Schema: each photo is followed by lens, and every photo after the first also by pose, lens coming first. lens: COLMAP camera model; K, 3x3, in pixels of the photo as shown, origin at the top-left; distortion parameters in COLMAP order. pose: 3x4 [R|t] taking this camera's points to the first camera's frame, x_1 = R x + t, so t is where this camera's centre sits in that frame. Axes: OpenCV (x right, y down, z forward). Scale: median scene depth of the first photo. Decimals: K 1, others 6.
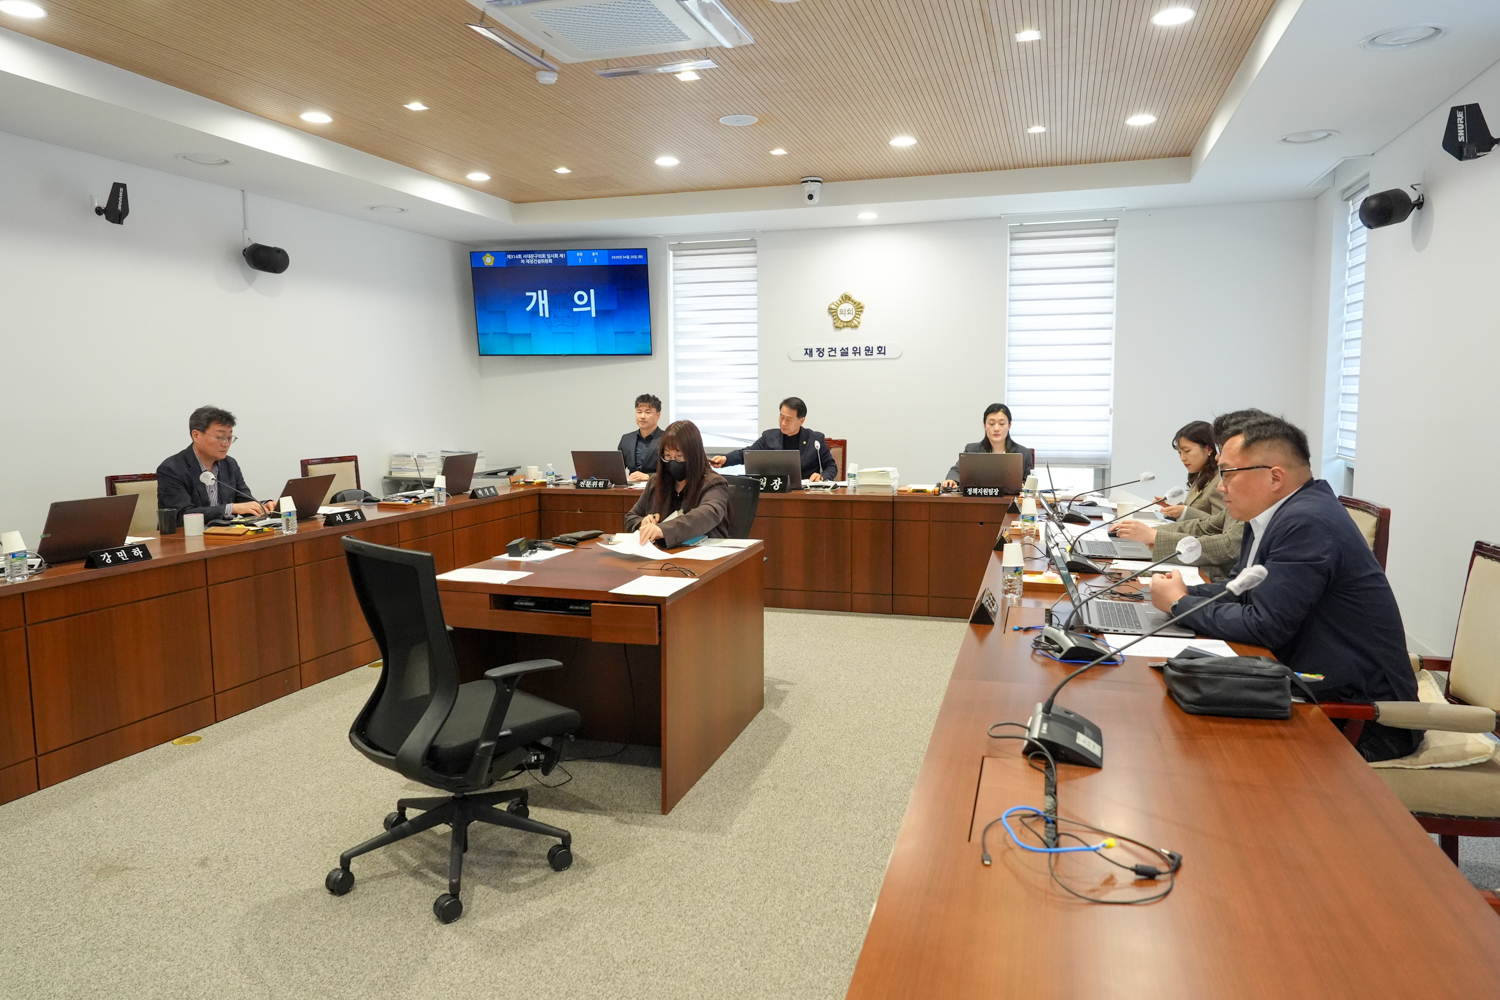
lens RADIAL K [[1024.4, 0, 748.2], [0, 1024.4, 501.2], [0, 0, 1]] dist [-0.009623, -0.001689]
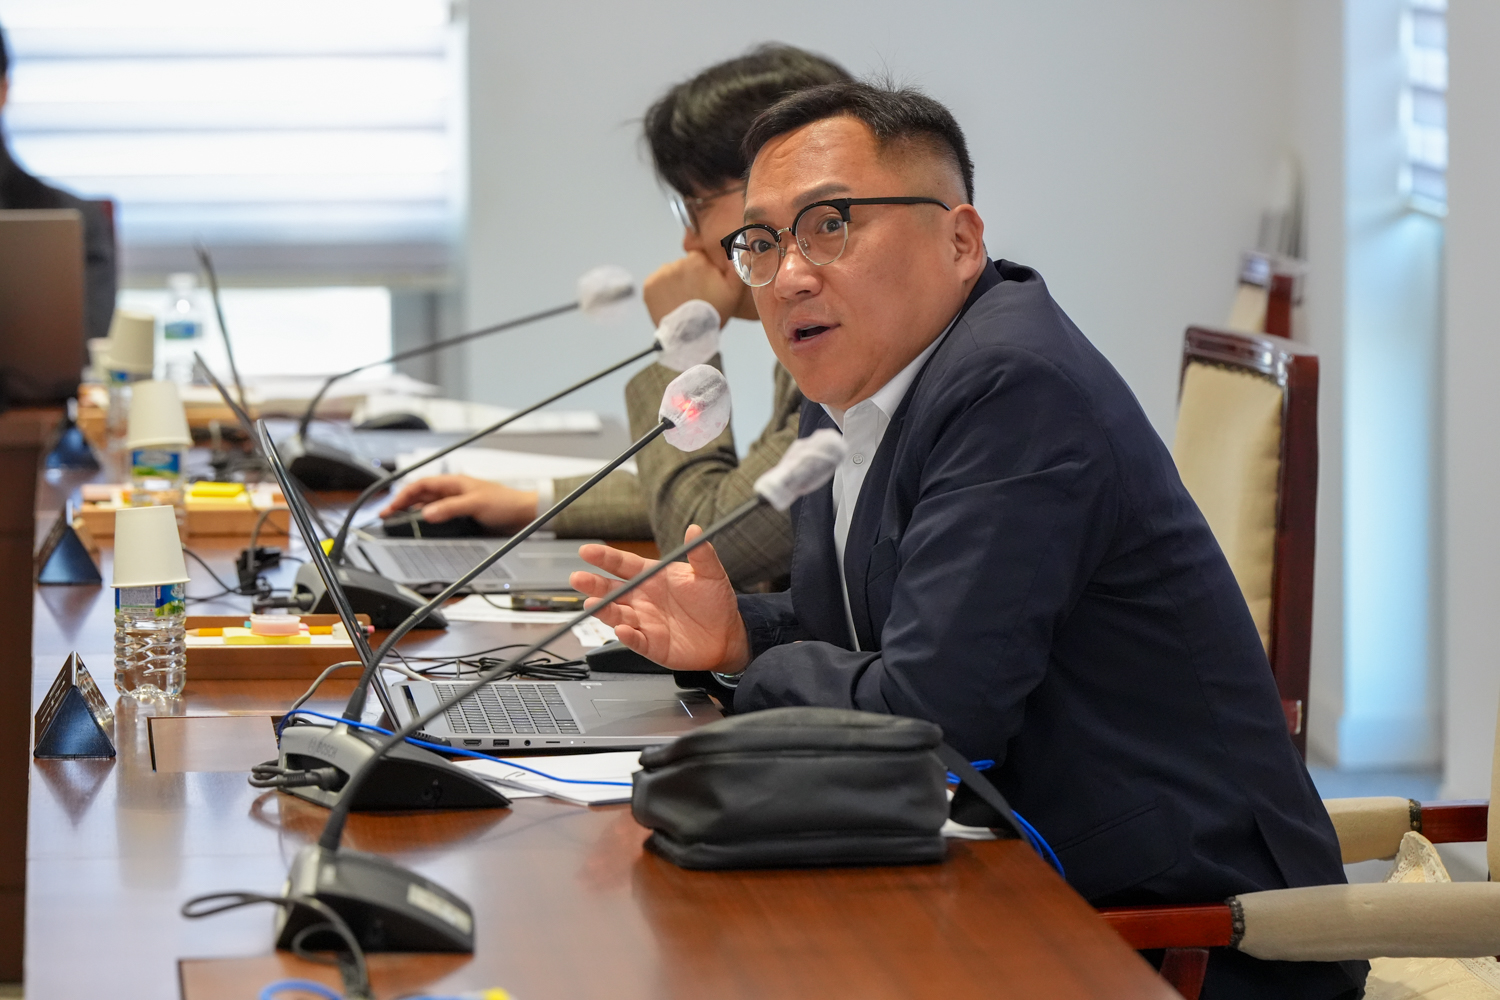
lens RADIAL K [[6827.5, 0, 750.4], [0, 6827.5, 499.8], [0, 0, 1]] dist [-0.540571, 0.000000]
pose [[0.927709, -0.032185, 0.371914, -0.369804], [0.037200, 0.999288, -0.006314, 0.075508], [-0.371446, 0.019693, 0.928246, -1.040823]]
